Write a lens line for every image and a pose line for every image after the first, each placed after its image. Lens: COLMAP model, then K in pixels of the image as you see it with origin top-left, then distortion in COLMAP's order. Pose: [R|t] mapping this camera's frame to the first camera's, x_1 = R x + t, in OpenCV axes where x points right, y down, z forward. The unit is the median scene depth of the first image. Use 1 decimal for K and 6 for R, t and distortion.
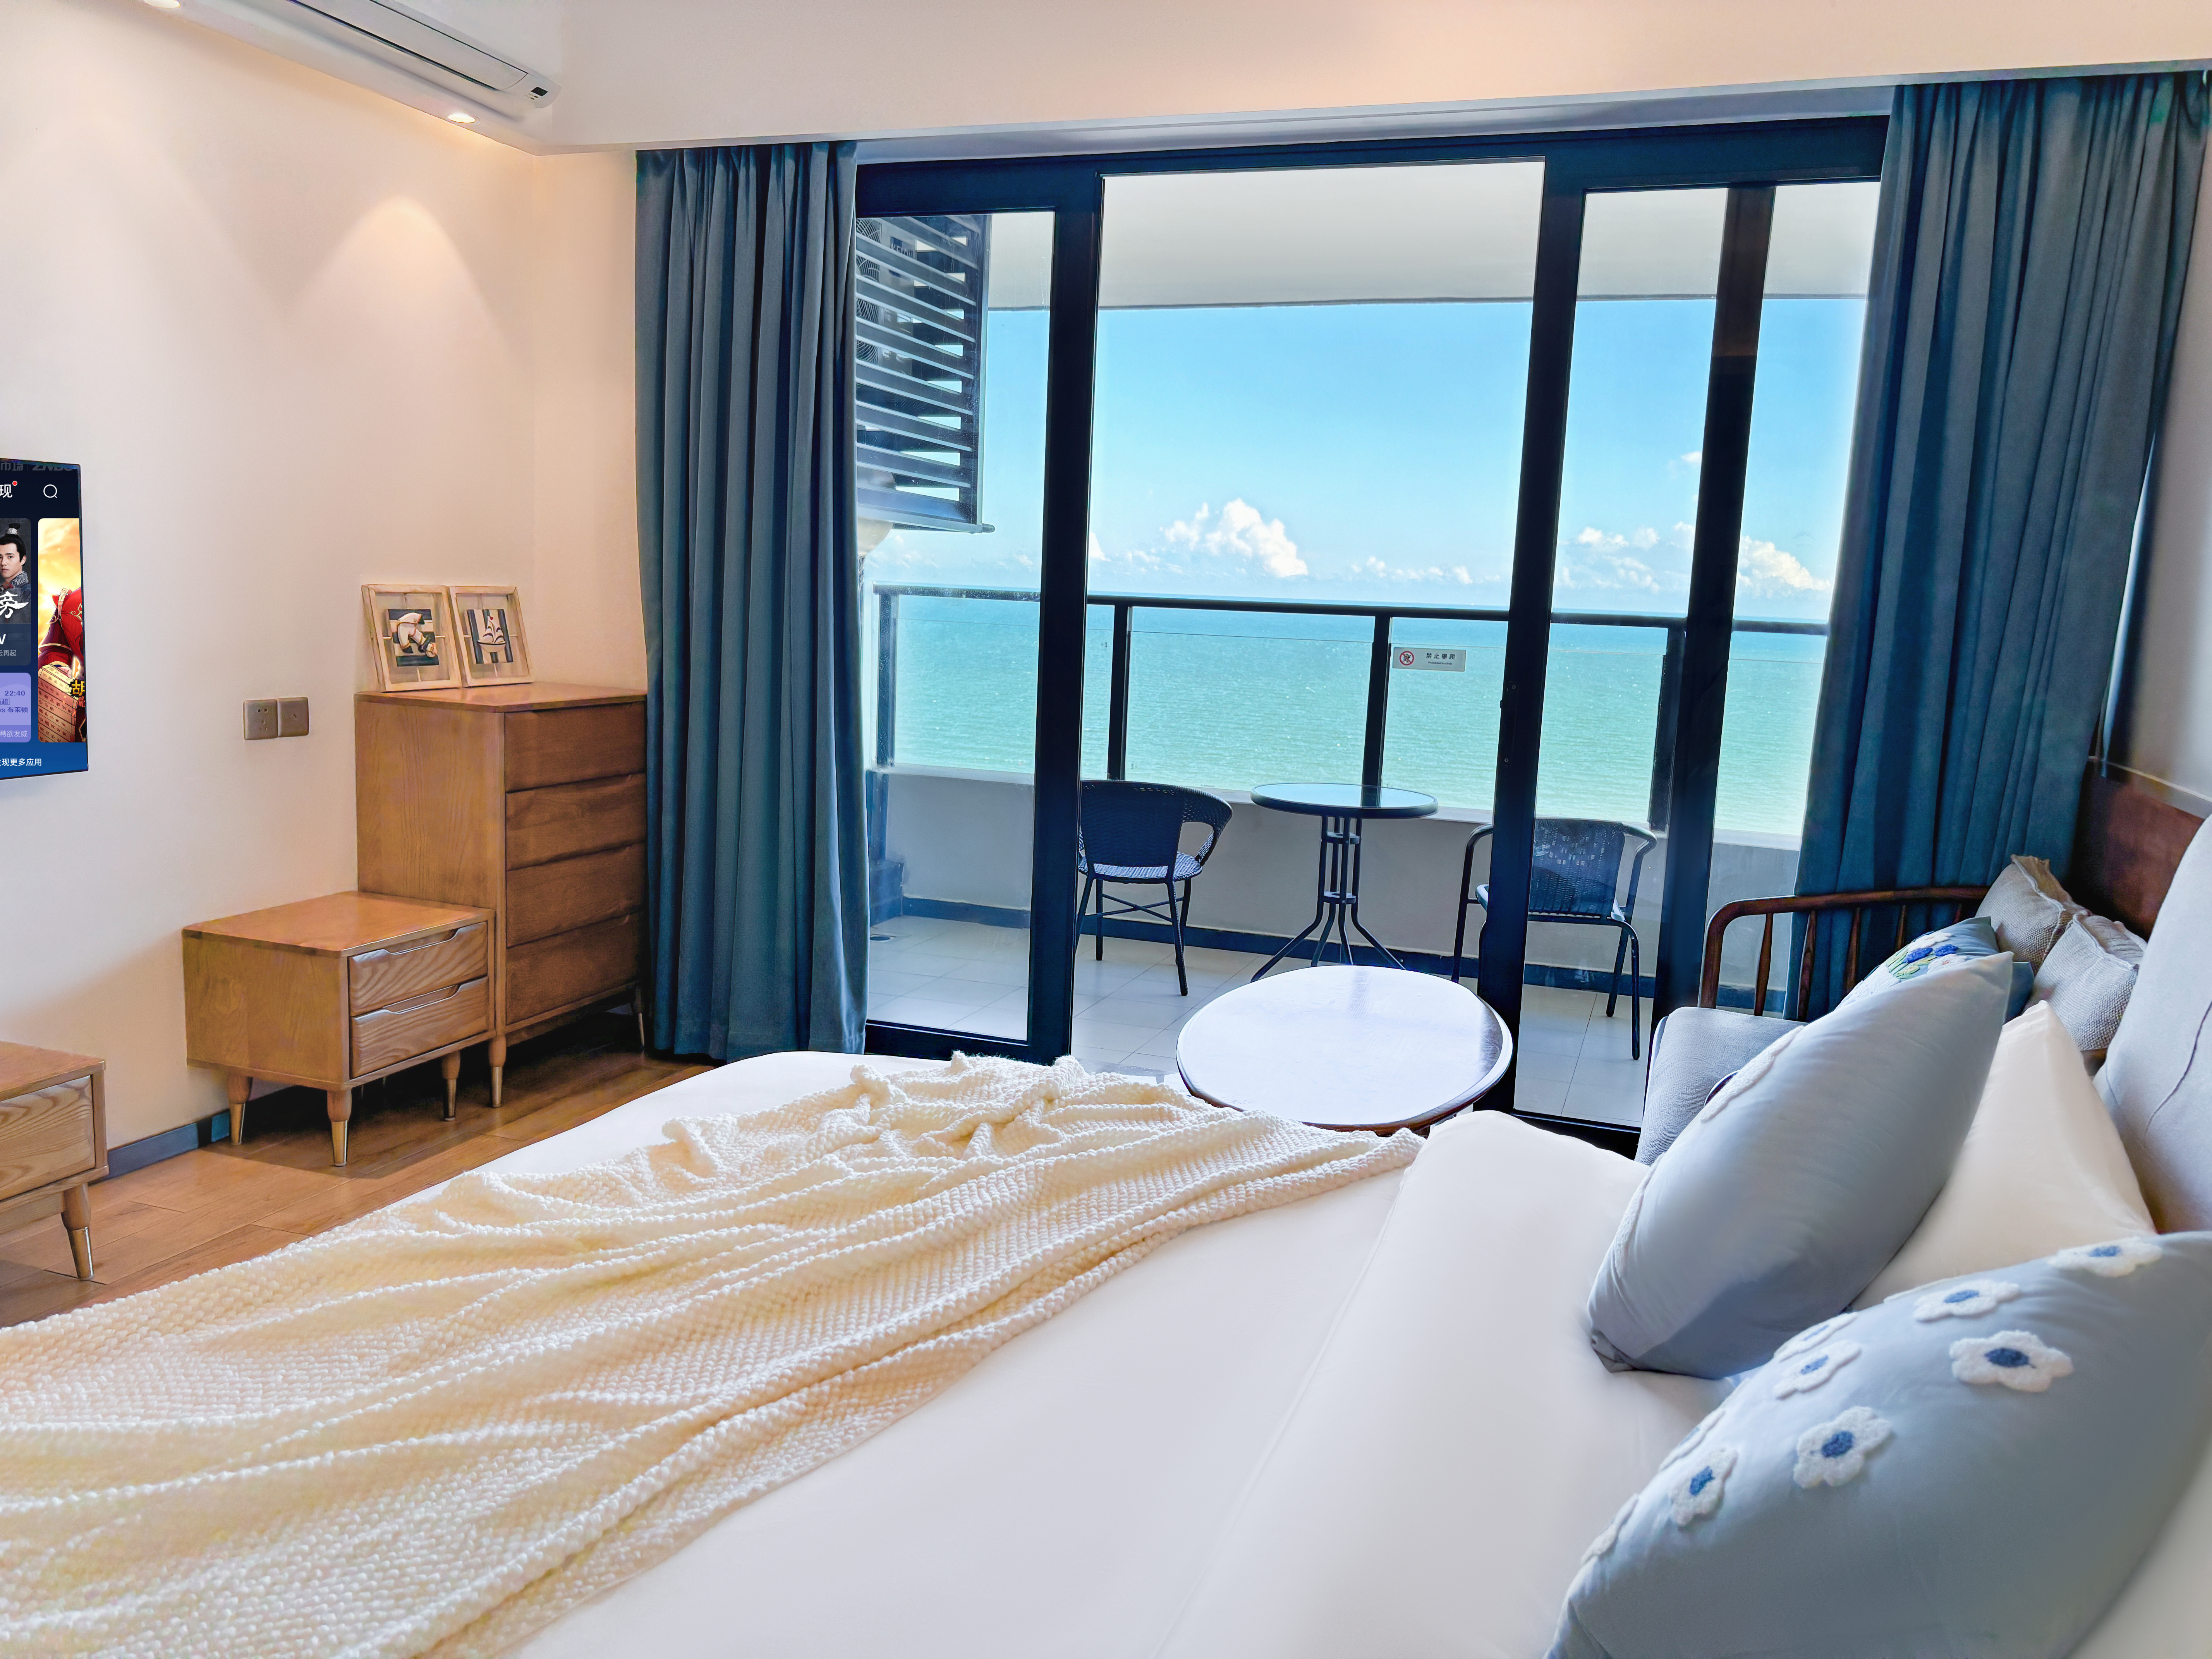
lens RADIAL K [[1666.1, 0, 1119.0], [0, 1666.1, 821.4], [0, 0, 1]] dist [0.064783, 0.000115]
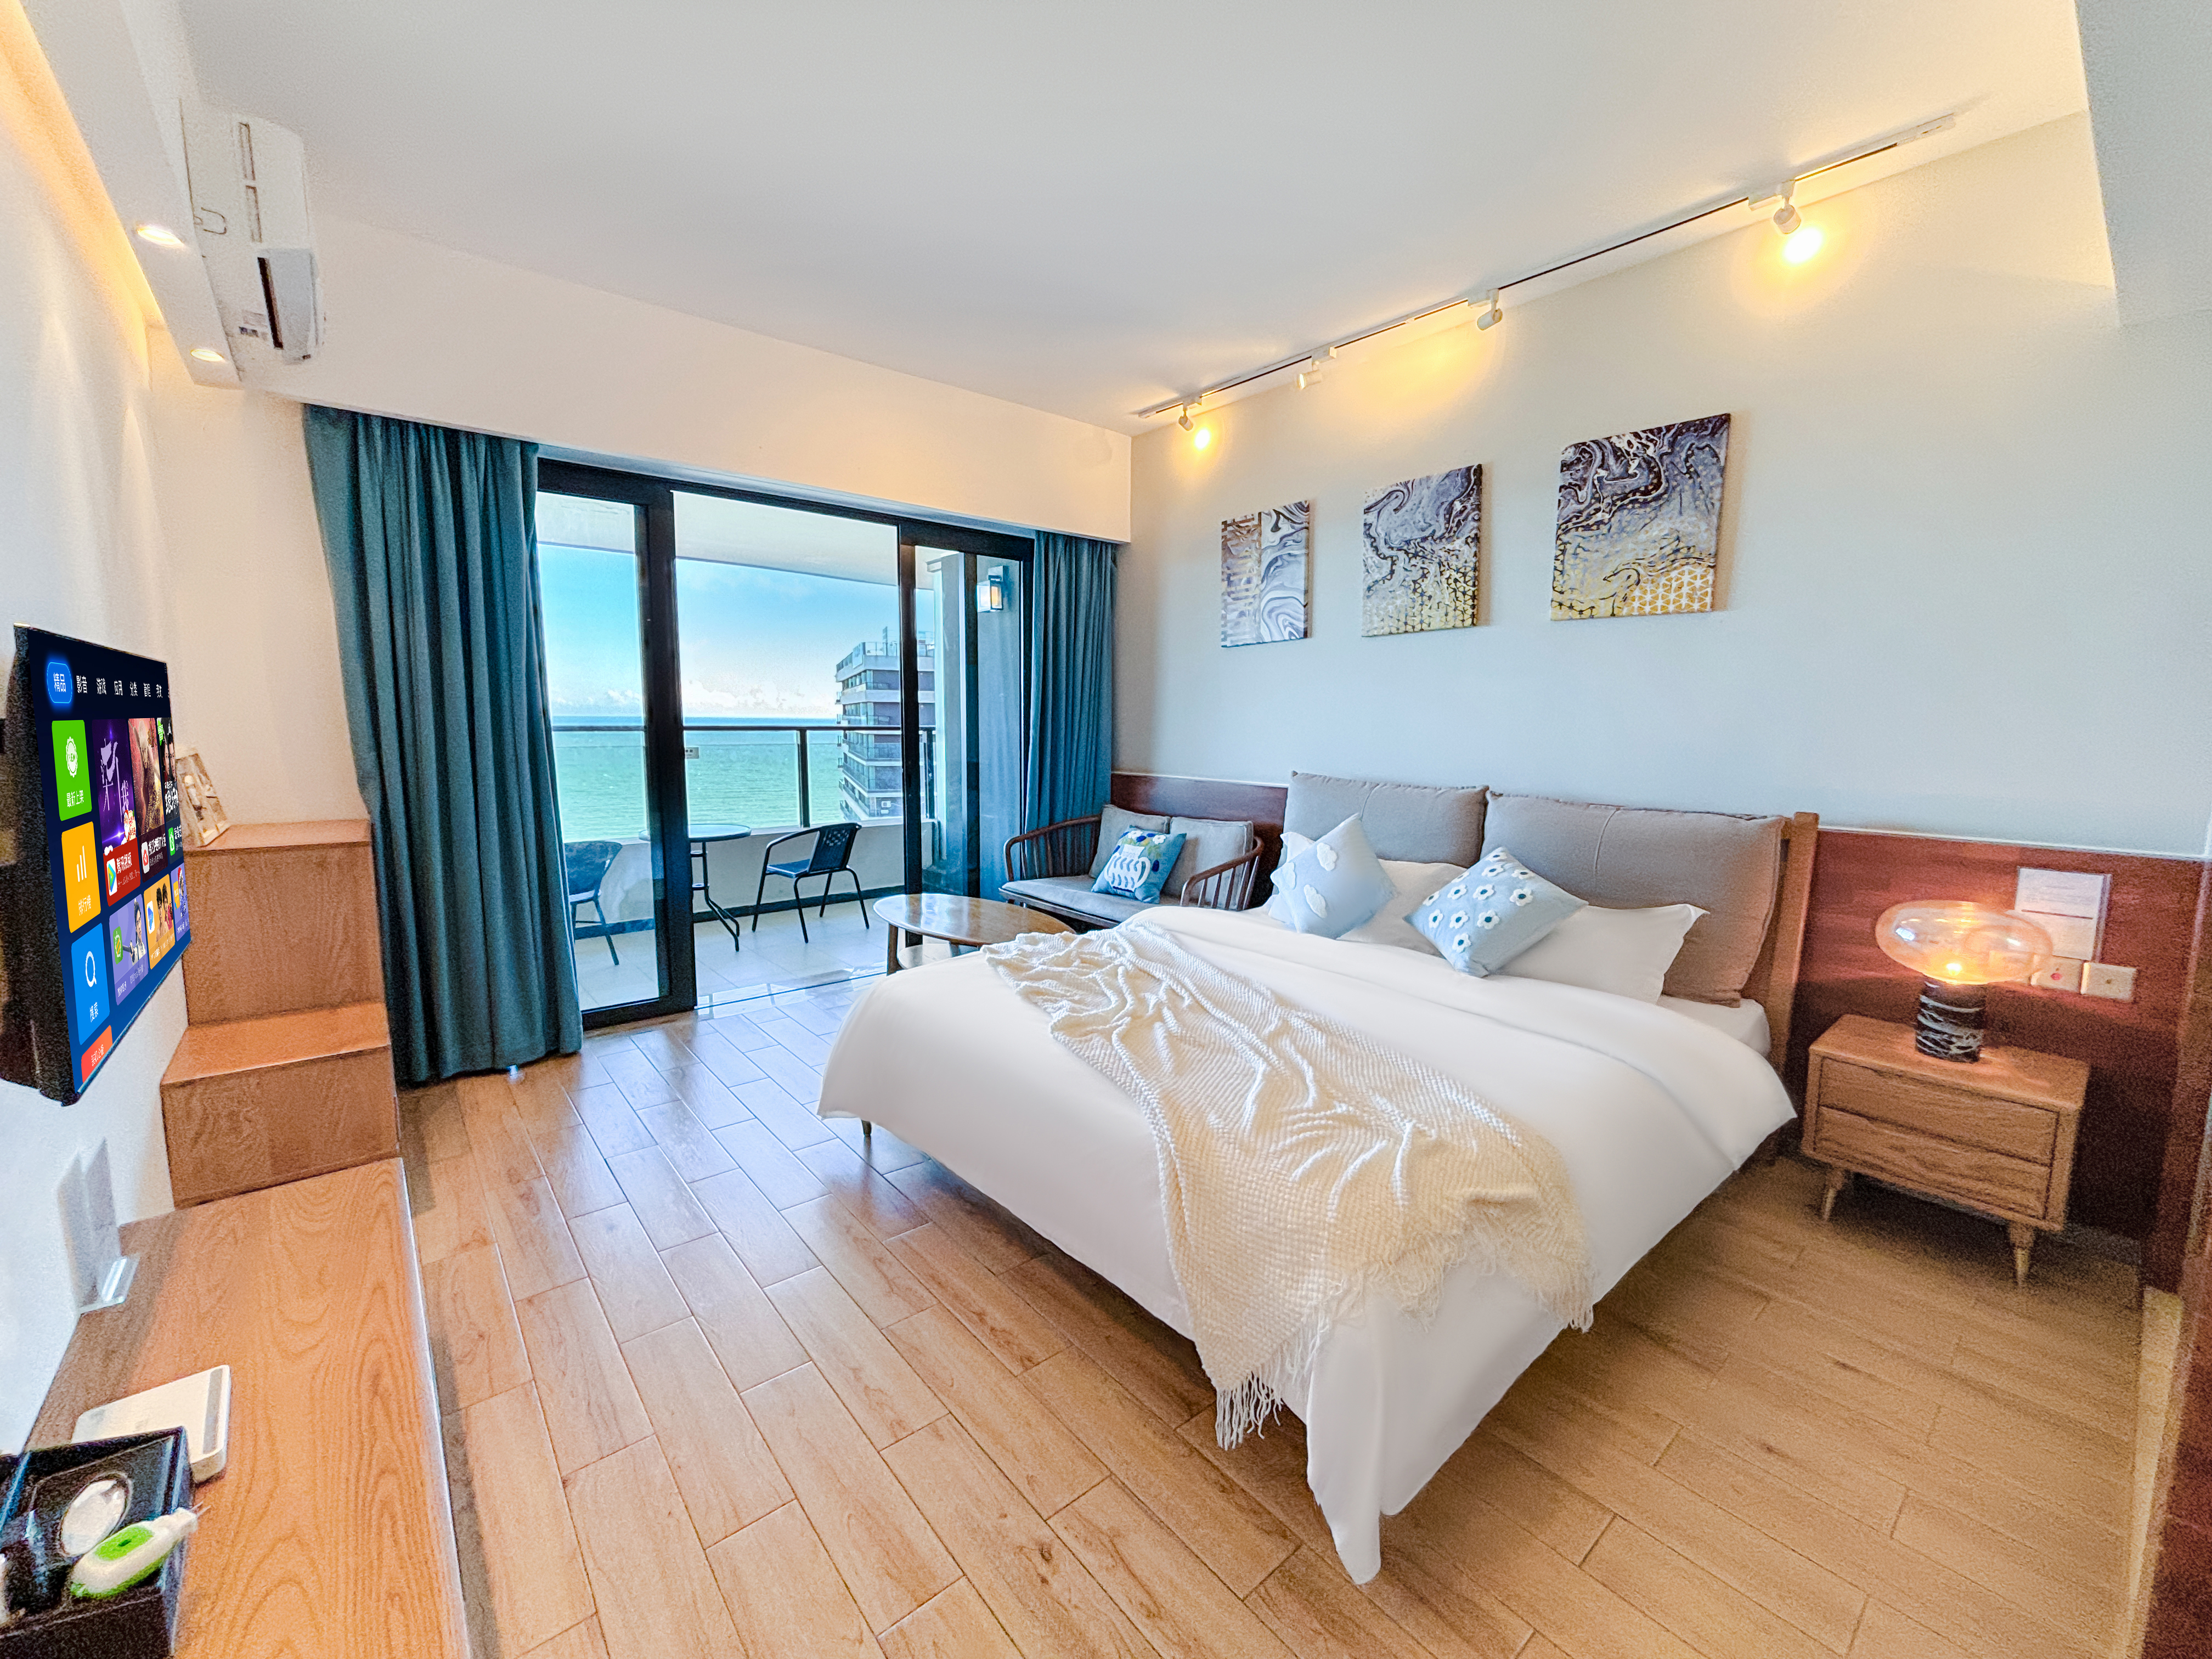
lens RADIAL K [[903.7, 0, 1092.3], [0, 903.7, 819.7], [0, 0, 1]] dist [-0.003699, -0.000188]
pose [[0.514627, -0.135124, 0.846700, -0.620603], [0.130116, 0.988375, 0.078649, -0.060783], [-0.847484, 0.069694, 0.526226, 0.156908]]
